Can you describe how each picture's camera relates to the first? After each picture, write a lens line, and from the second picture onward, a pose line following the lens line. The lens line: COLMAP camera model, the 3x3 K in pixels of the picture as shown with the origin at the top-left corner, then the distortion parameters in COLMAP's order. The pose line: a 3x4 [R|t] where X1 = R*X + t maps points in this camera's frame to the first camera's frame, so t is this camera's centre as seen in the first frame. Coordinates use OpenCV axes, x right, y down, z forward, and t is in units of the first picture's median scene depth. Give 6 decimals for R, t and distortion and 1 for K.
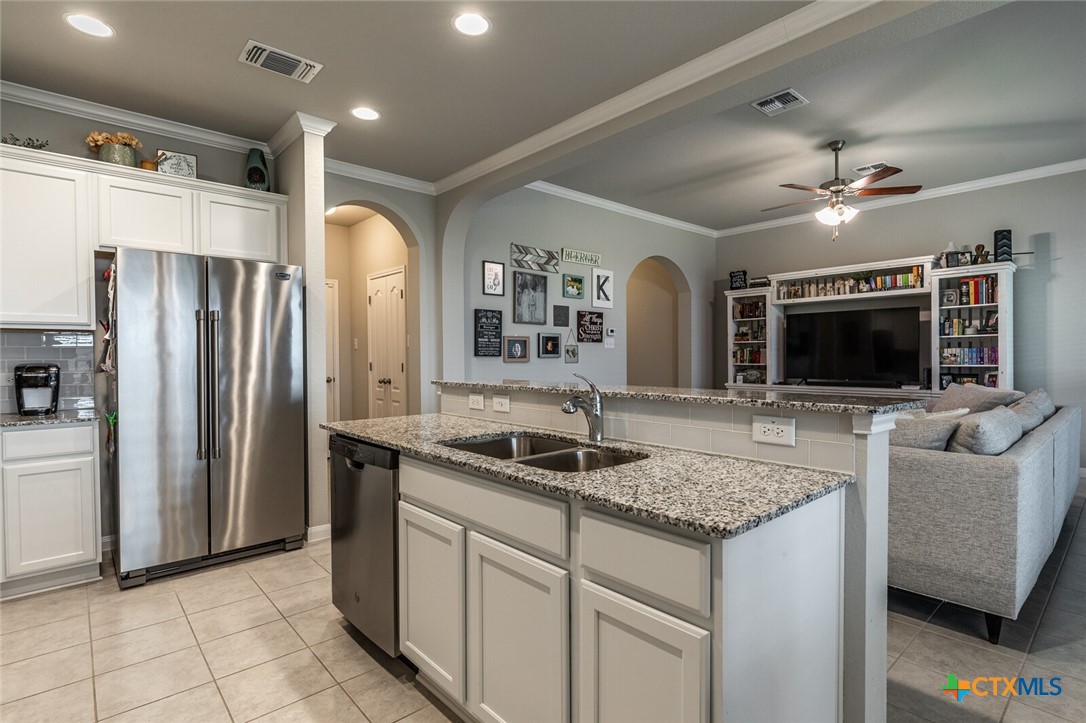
lens RADIAL K [[531.9, 0, 550.5], [0, 531.9, 360.8], [0, 0, 1]] dist [-0.002991, -0.000120]
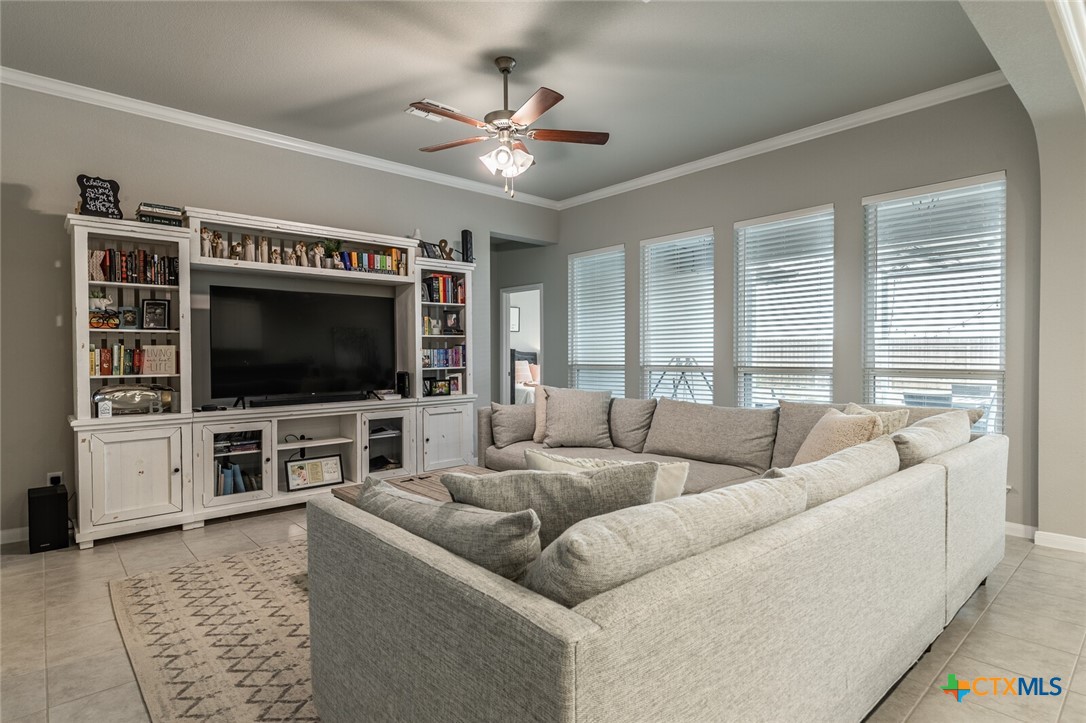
lens RADIAL K [[572.9, 0, 544.7], [0, 572.9, 358.4], [0, 0, 1]] dist [0.013407, 0.000174]
pose [[0.003197, -0.003982, 0.999987, -0.184363], [0.012026, 0.999920, 0.003944, -0.008750], [-0.999923, 0.012013, 0.003244, 0.728145]]
